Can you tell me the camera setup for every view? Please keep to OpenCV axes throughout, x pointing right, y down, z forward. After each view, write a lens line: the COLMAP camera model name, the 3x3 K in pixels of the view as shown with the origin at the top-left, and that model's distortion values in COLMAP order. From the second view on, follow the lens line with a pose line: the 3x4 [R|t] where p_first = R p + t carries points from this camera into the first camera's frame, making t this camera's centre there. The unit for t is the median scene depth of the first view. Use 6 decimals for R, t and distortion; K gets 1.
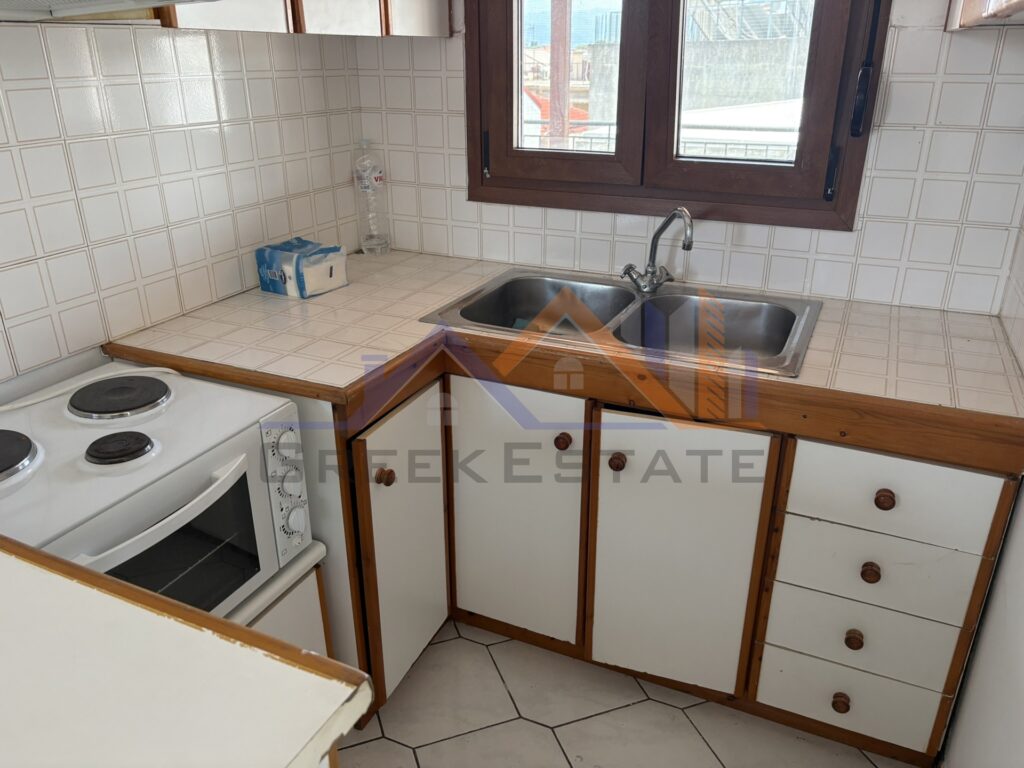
lens RADIAL K [[780.1, 0, 515.2], [0, 780.1, 388.9], [0, 0, 1]] dist [0.034982, -0.037204]
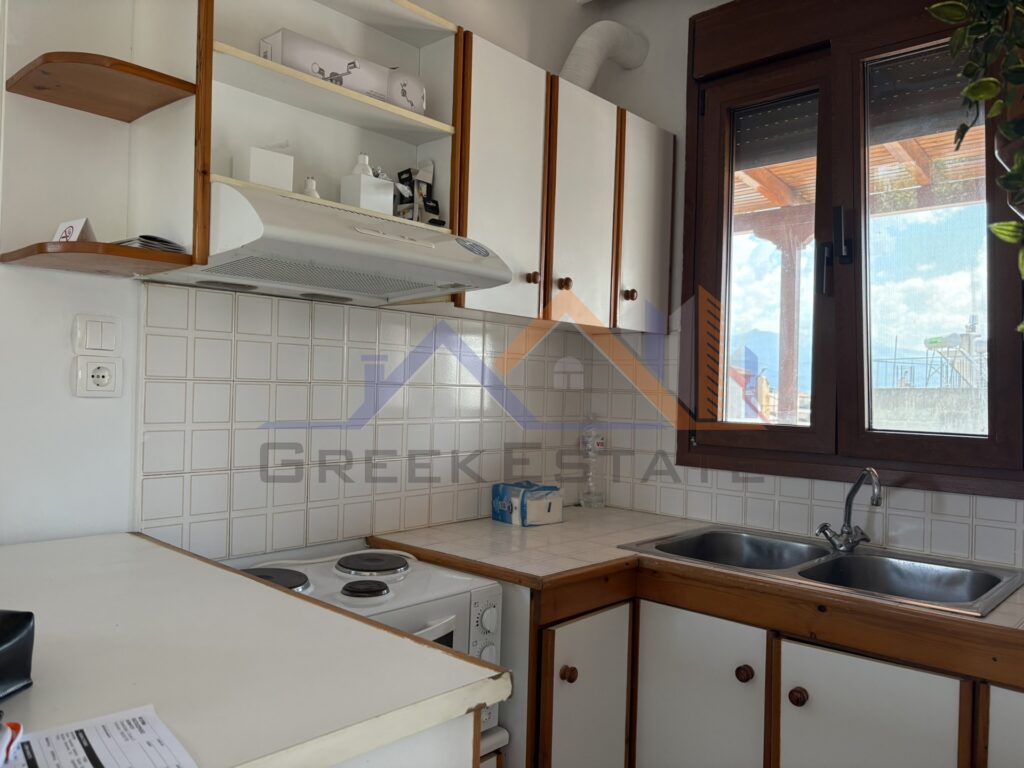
lens RADIAL K [[780.1, 0, 505.6], [0, 780.1, 381.5], [0, 0, 1]] dist [0.034982, -0.037204]
pose [[0.948342, 0.023264, -0.316395, 0.073152], [-0.150702, 0.910636, -0.384747, 0.146713], [0.279170, 0.412553, 0.867101, -0.124171]]
